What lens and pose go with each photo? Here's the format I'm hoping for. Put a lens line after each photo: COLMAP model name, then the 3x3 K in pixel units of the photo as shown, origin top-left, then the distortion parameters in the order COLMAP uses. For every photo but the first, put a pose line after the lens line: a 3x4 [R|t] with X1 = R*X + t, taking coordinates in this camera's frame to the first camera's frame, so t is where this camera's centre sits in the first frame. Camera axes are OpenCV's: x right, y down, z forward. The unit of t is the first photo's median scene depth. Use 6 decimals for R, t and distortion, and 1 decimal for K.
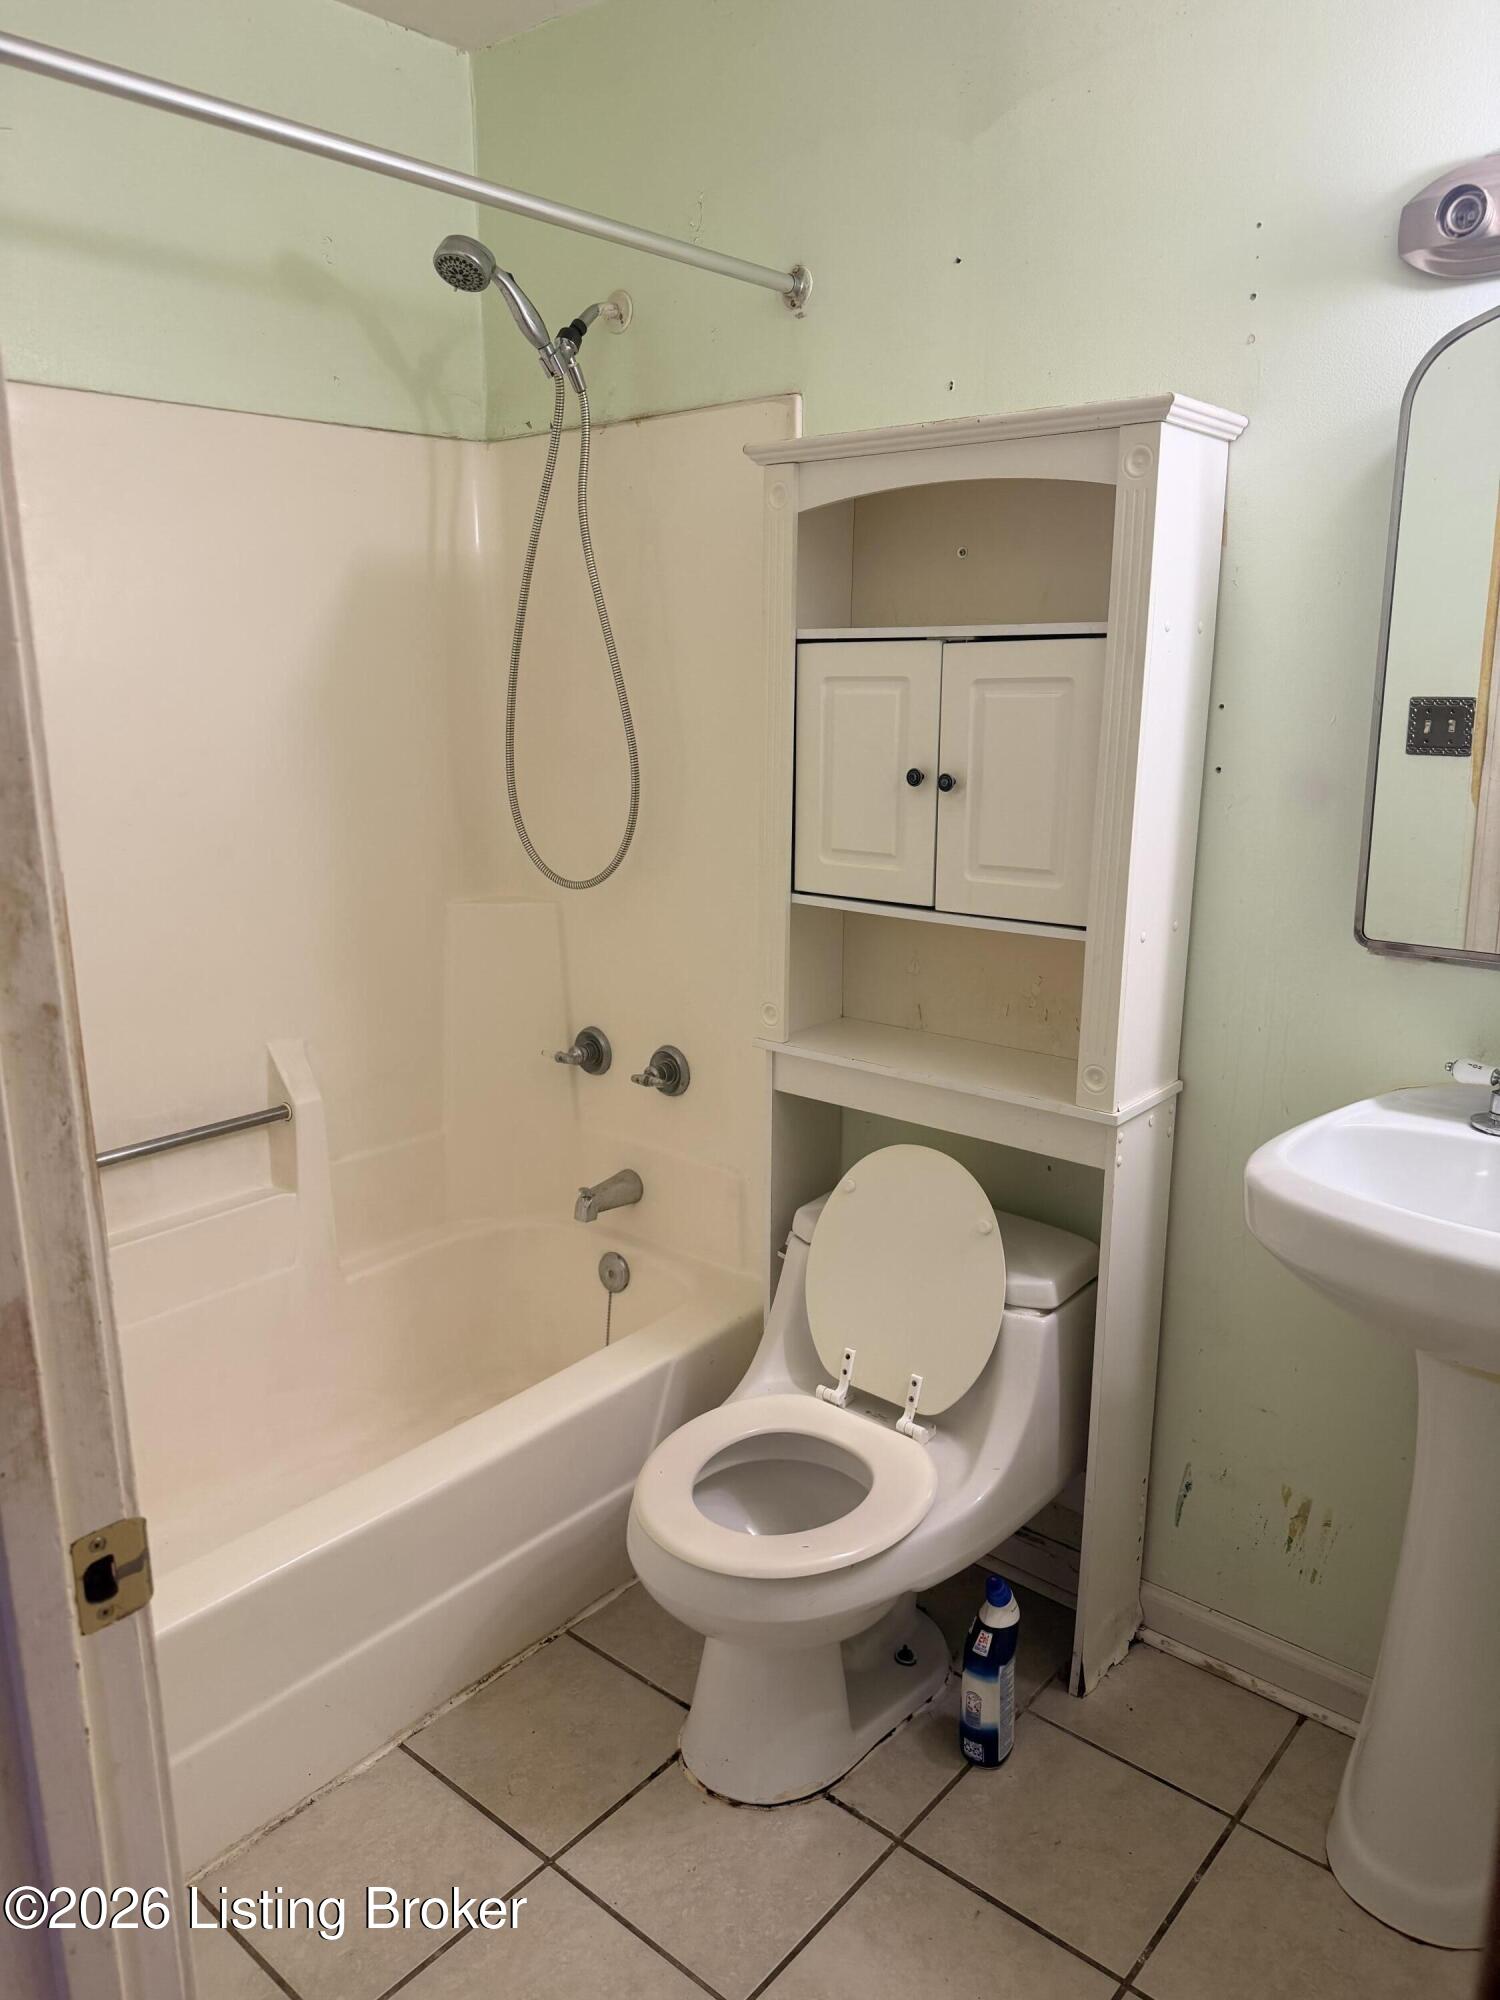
lens RADIAL K [[1397.7, 0, 758.9], [0, 1397.7, 1010.4], [0, 0, 1]] dist [0.037942, -0.056807]
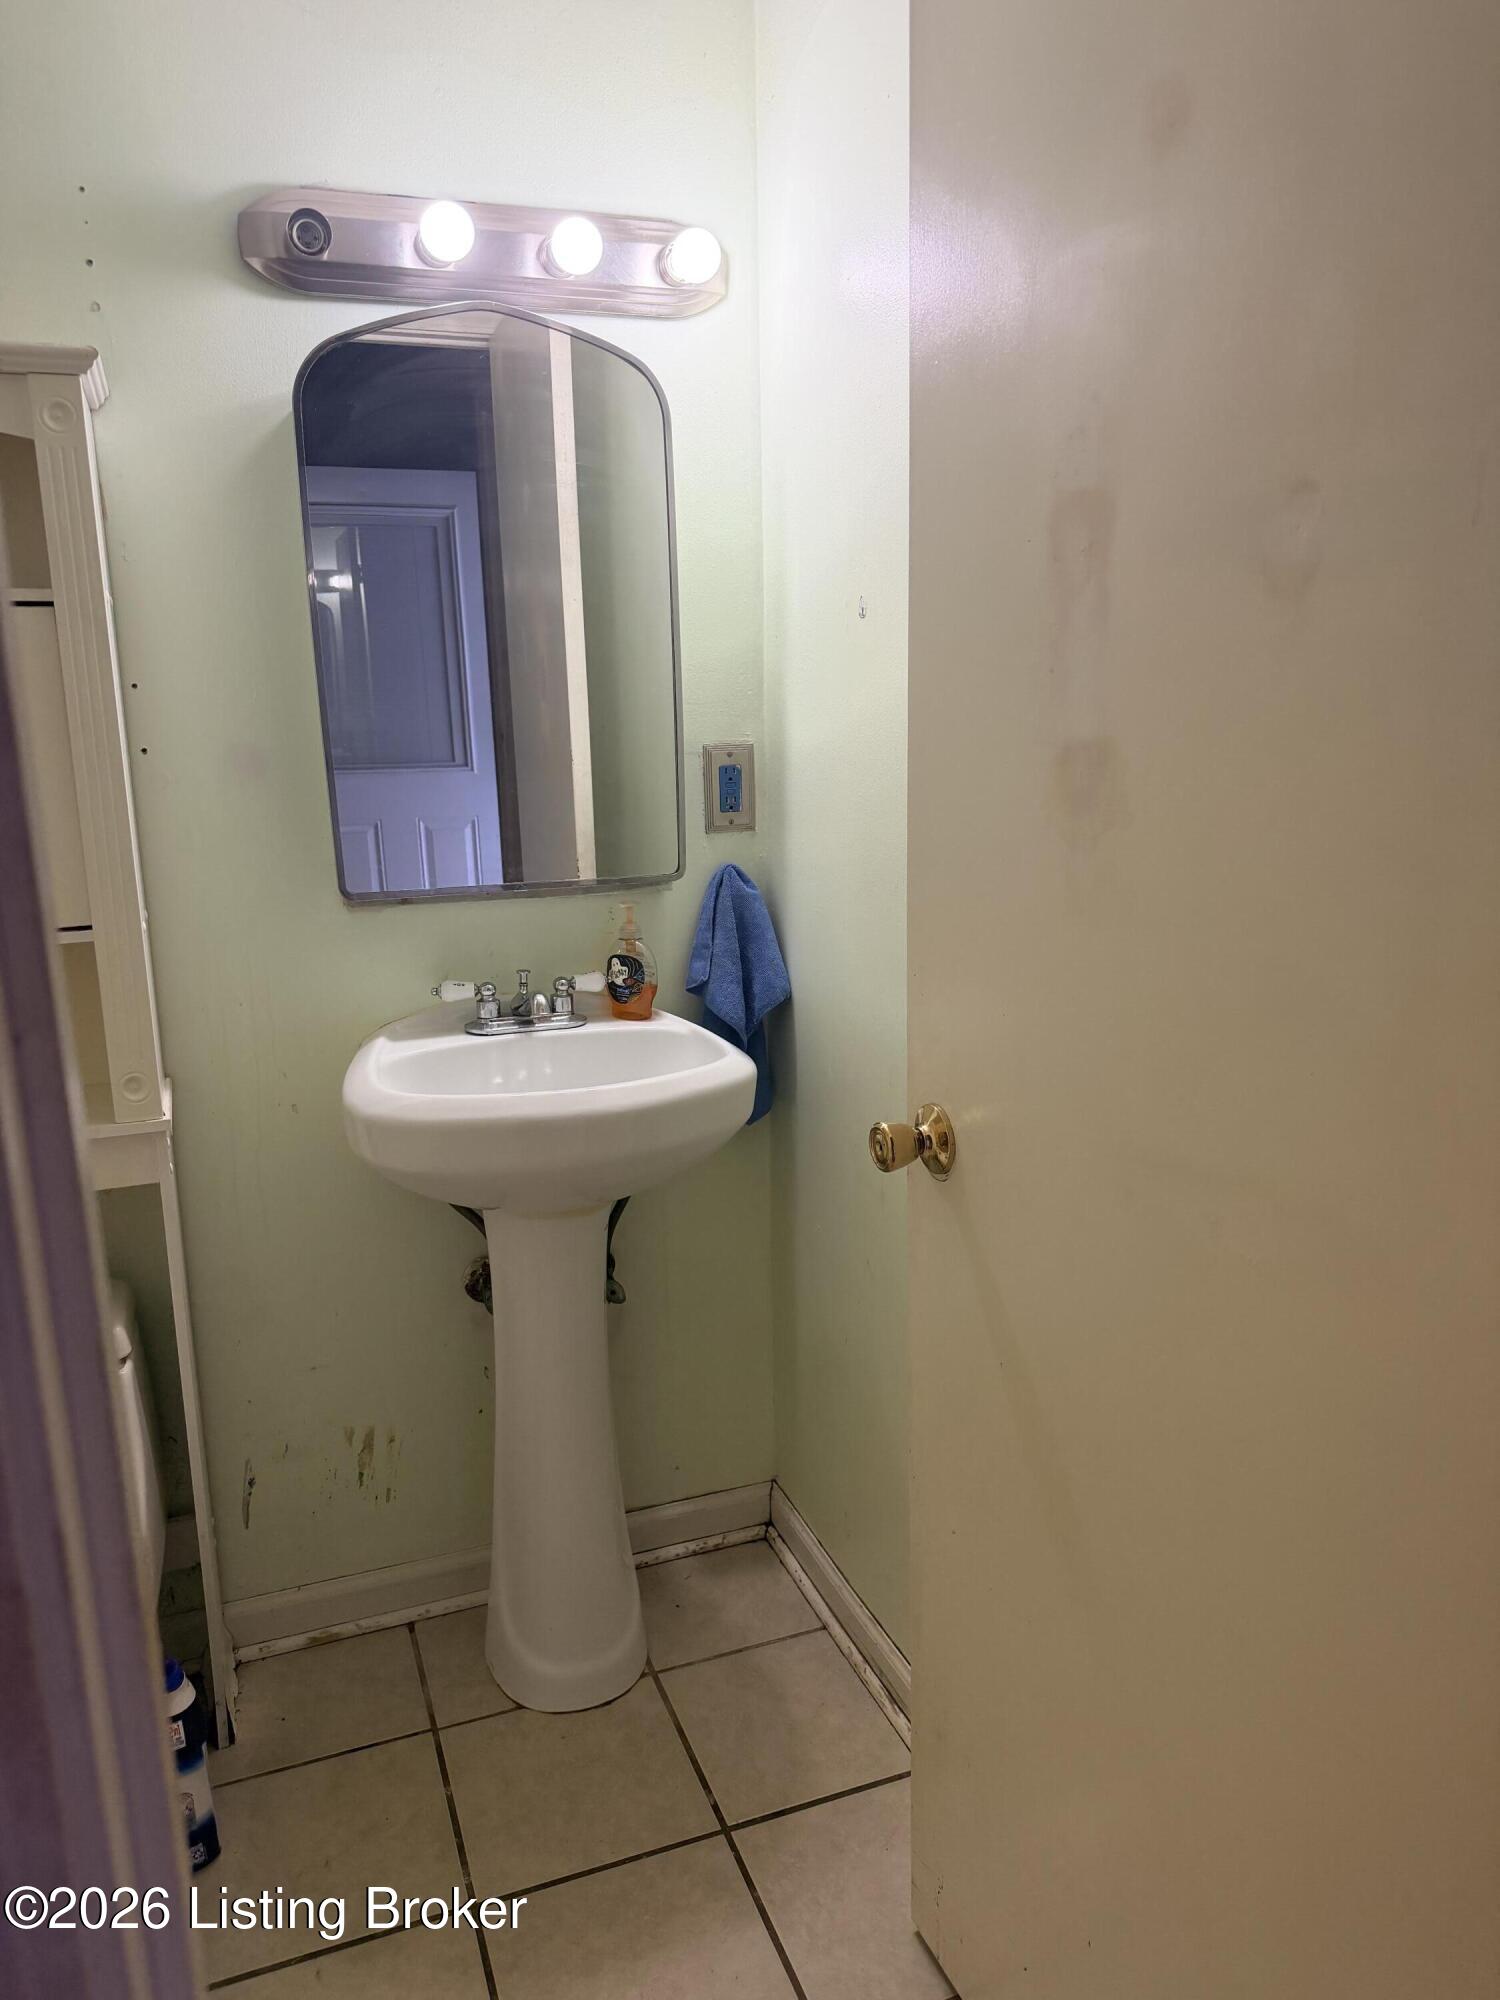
lens RADIAL K [[1397.7, 0, 756.2], [0, 1397.7, 1005.8], [0, 0, 1]] dist [0.037942, -0.056807]
pose [[0.480025, -0.200252, 0.854093, -0.339378], [0.222717, 0.969518, 0.102141, -0.006587], [-0.848512, 0.141191, 0.509993, 0.176867]]
